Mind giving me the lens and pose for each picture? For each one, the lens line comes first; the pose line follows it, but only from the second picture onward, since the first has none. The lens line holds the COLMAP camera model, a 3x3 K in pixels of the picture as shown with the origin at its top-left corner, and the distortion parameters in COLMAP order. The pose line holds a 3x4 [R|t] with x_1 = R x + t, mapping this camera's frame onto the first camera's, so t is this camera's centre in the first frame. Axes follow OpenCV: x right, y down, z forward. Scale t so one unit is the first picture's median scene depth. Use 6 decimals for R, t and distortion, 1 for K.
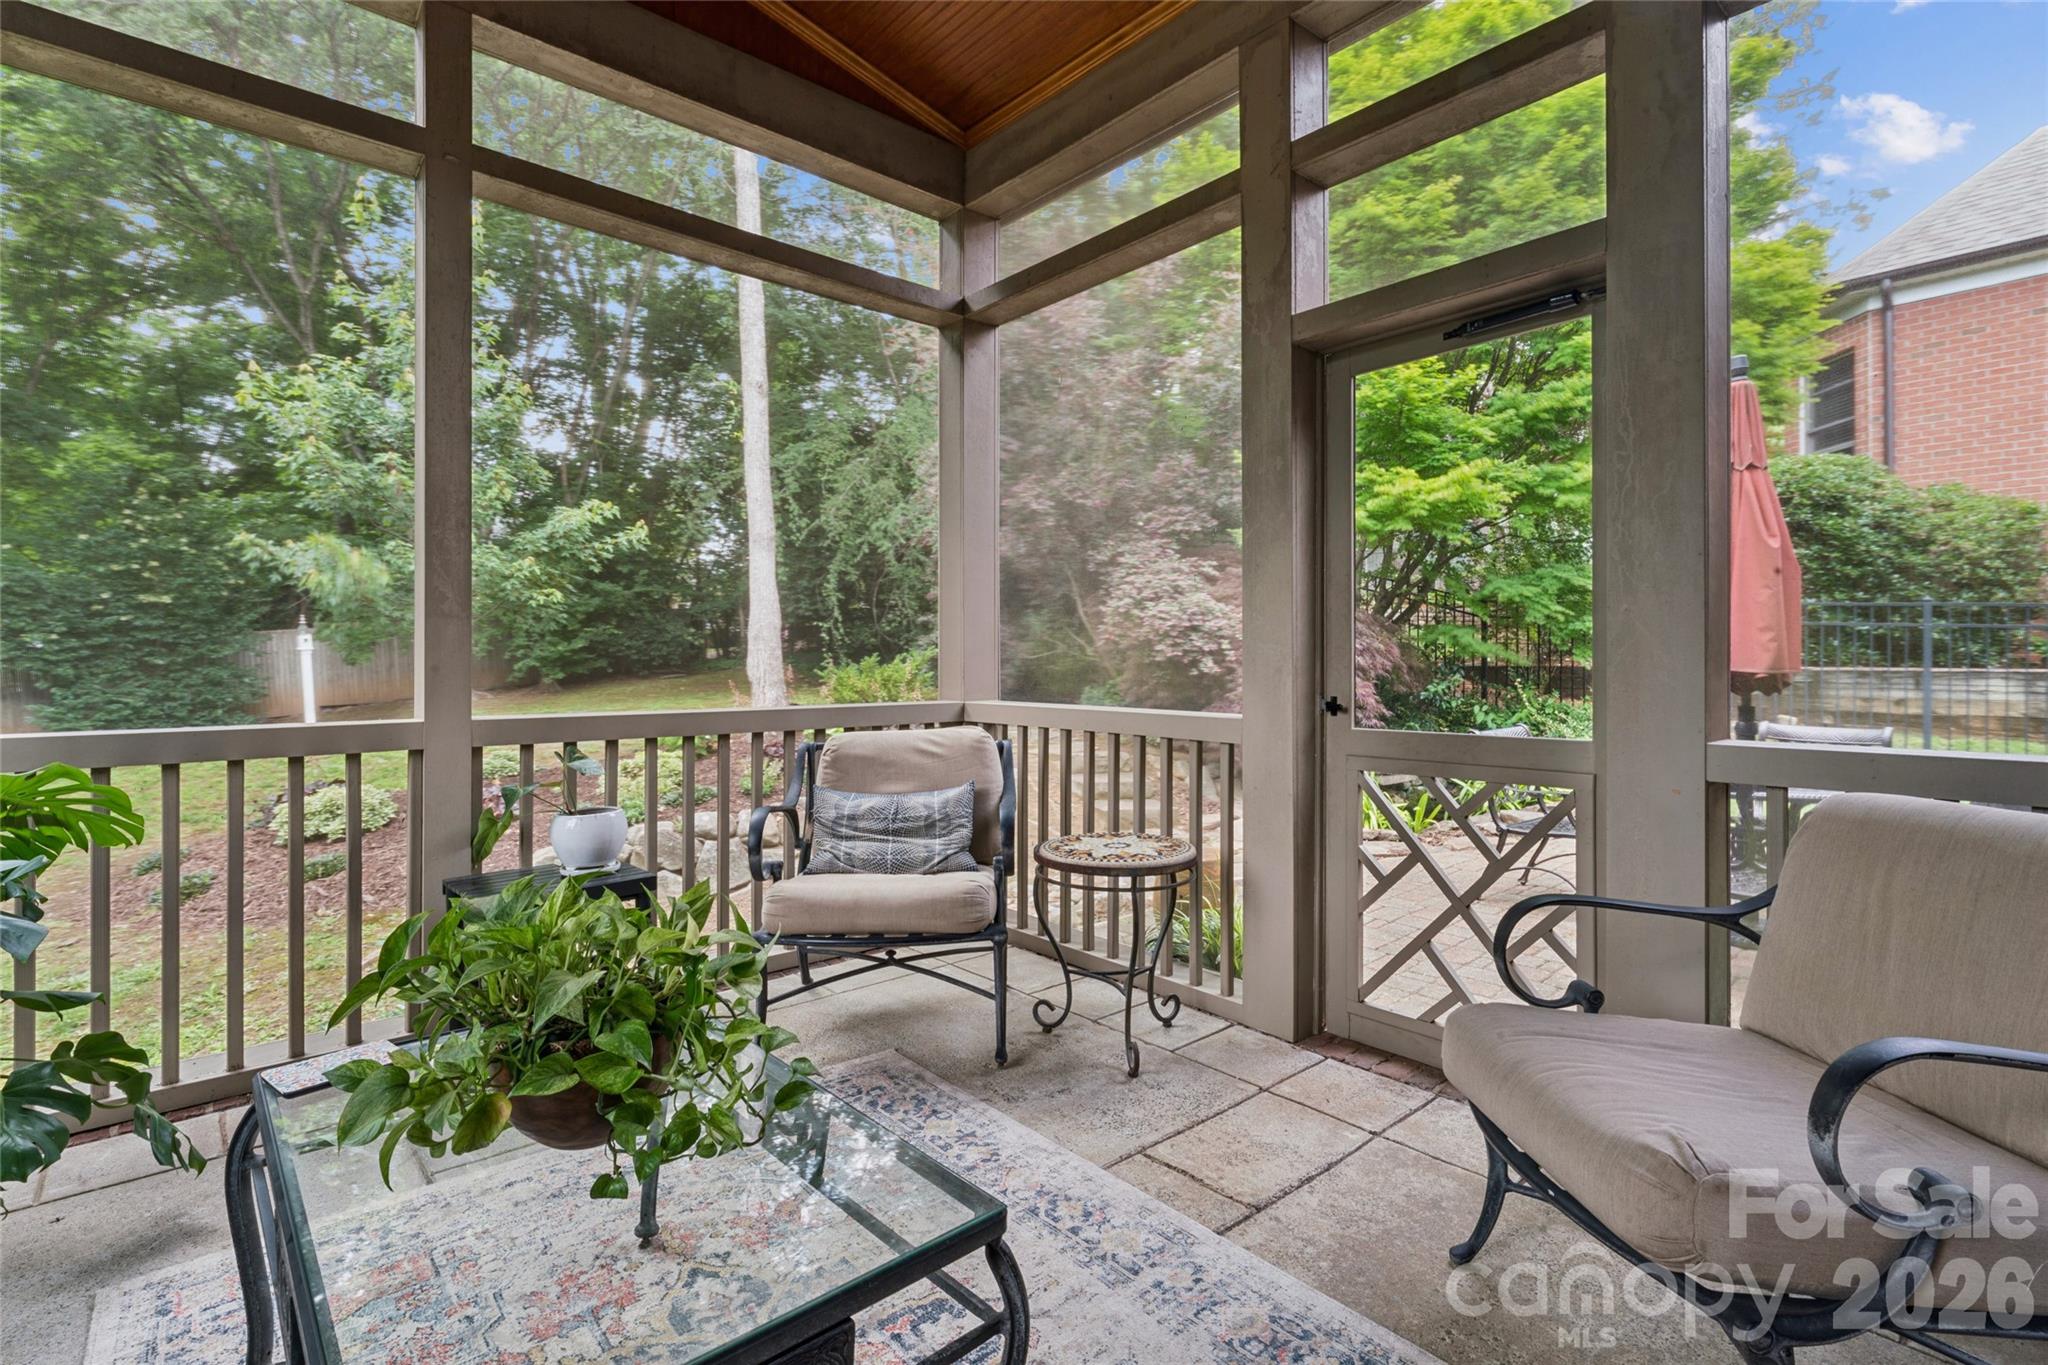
lens RADIAL K [[945.2, 0, 1026.1], [0, 945.2, 662.9], [0, 0, 1]] dist [-0.001783, -0.000705]
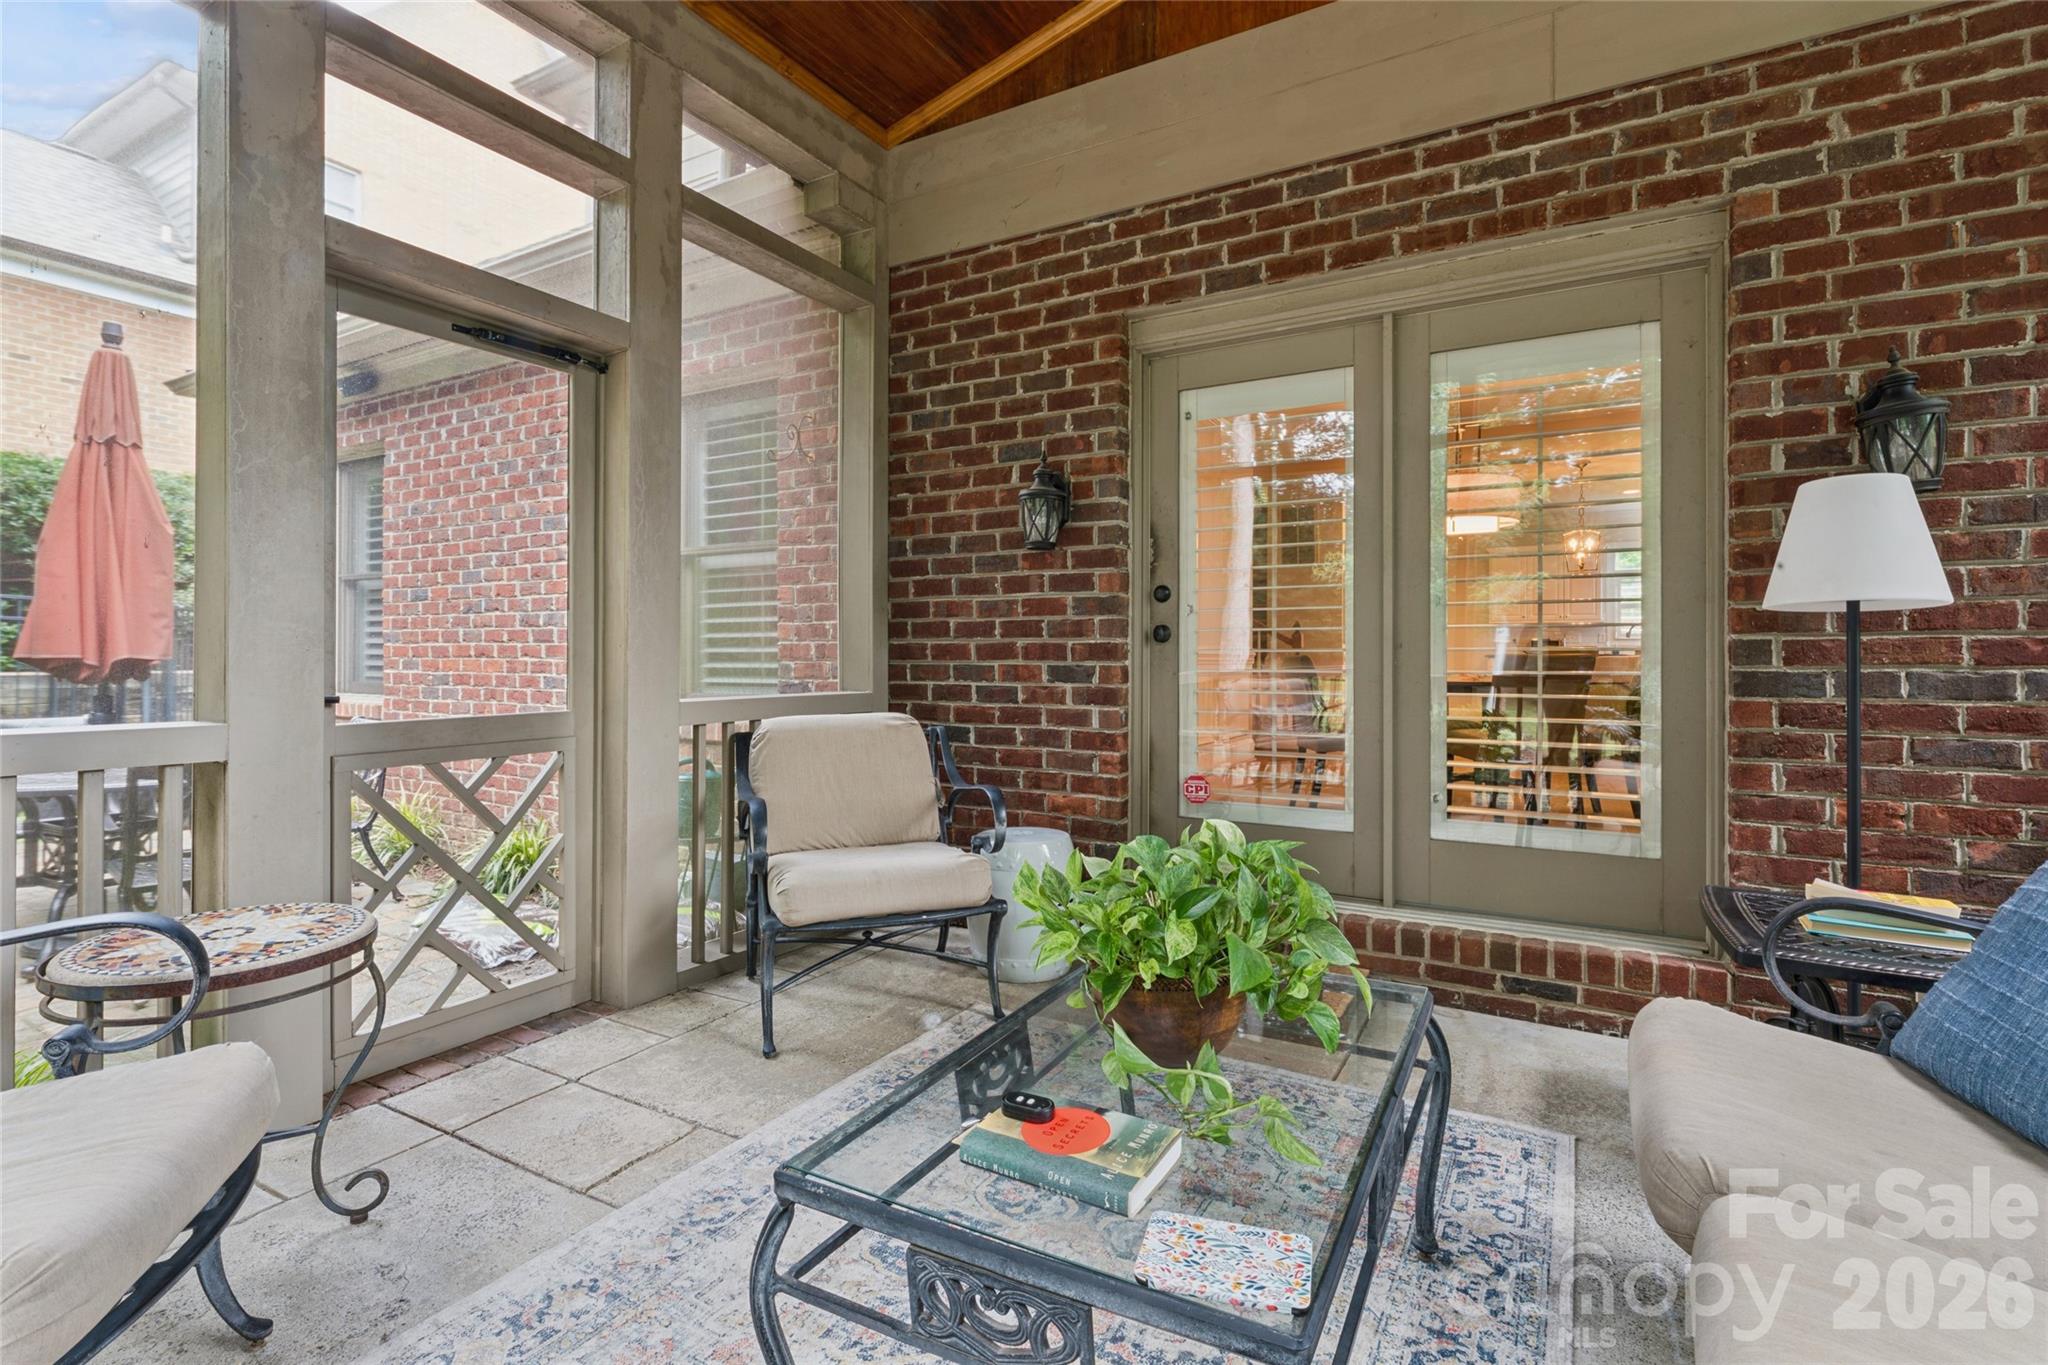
lens RADIAL K [[945.2, 0, 1026.1], [0, 945.2, 662.9], [0, 0, 1]] dist [-0.001783, -0.000705]
pose [[-0.323789, -0.004818, 0.946117, -0.758882], [-0.002703, 0.999988, 0.004167, 0.008368], [-0.946125, -0.001209, -0.323798, 0.783706]]
